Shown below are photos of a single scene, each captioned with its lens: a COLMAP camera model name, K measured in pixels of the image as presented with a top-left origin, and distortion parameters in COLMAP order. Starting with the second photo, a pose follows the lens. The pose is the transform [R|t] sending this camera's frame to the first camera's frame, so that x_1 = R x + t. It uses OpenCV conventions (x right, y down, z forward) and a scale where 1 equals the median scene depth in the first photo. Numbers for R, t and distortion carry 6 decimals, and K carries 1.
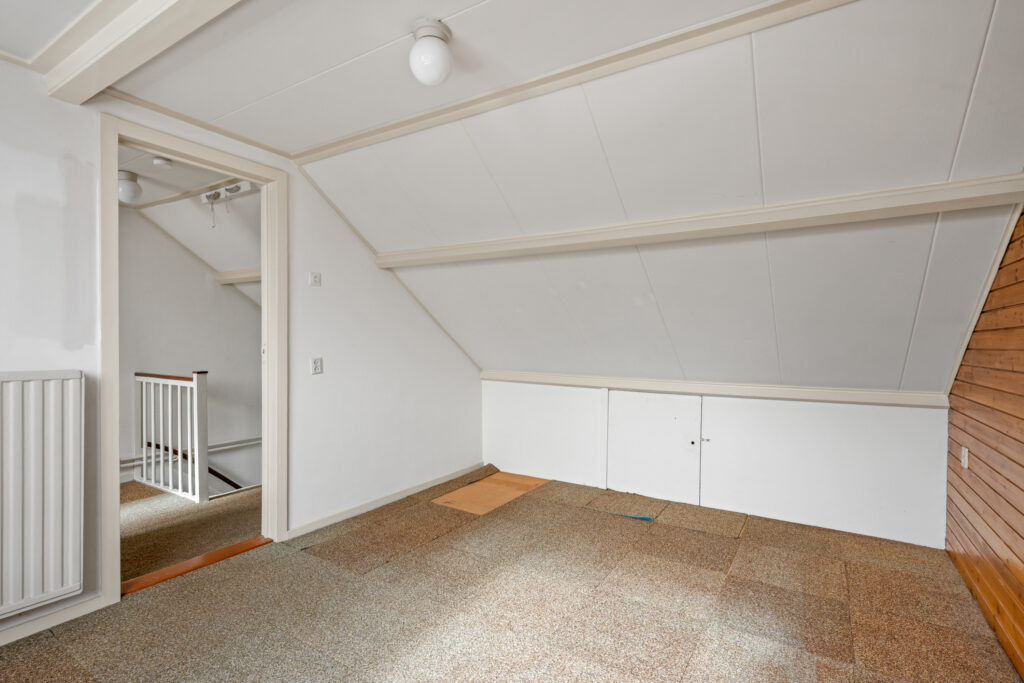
lens RADIAL K [[496.3, 0, 514.6], [0, 496.3, 347.8], [0, 0, 1]] dist [0.001383, 0.000093]
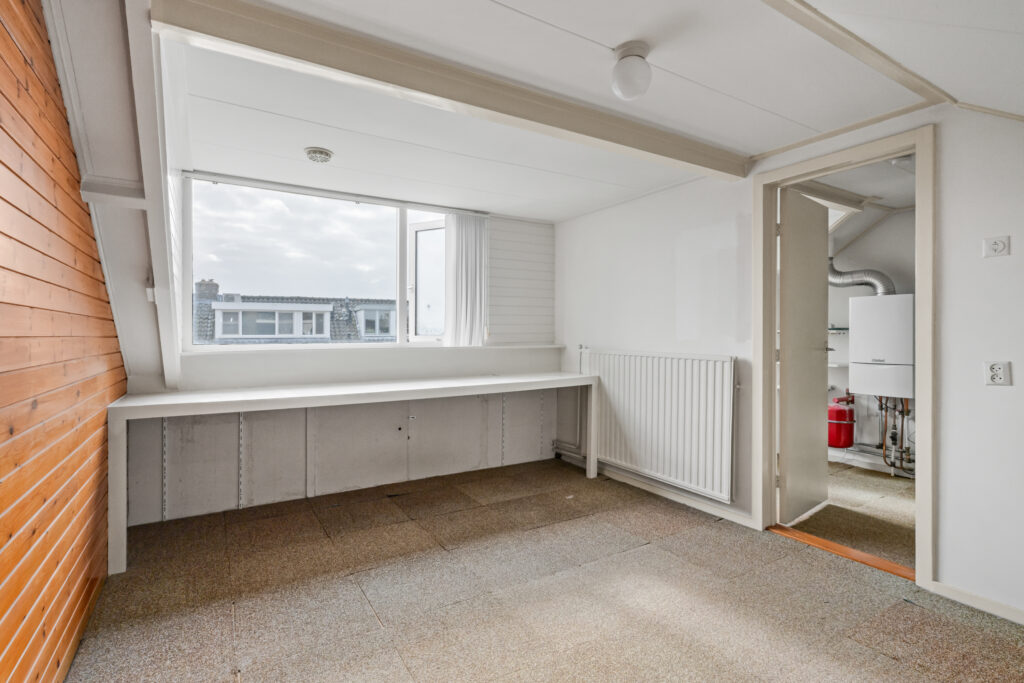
lens RADIAL K [[496.3, 0, 513.6], [0, 496.3, 337.0], [0, 0, 1]] dist [0.001383, 0.000093]
pose [[-0.438795, -0.007005, -0.898560, 0.714876], [-0.020349, 0.999791, 0.002143, -0.002362], [0.898357, 0.019226, -0.438846, 0.992029]]
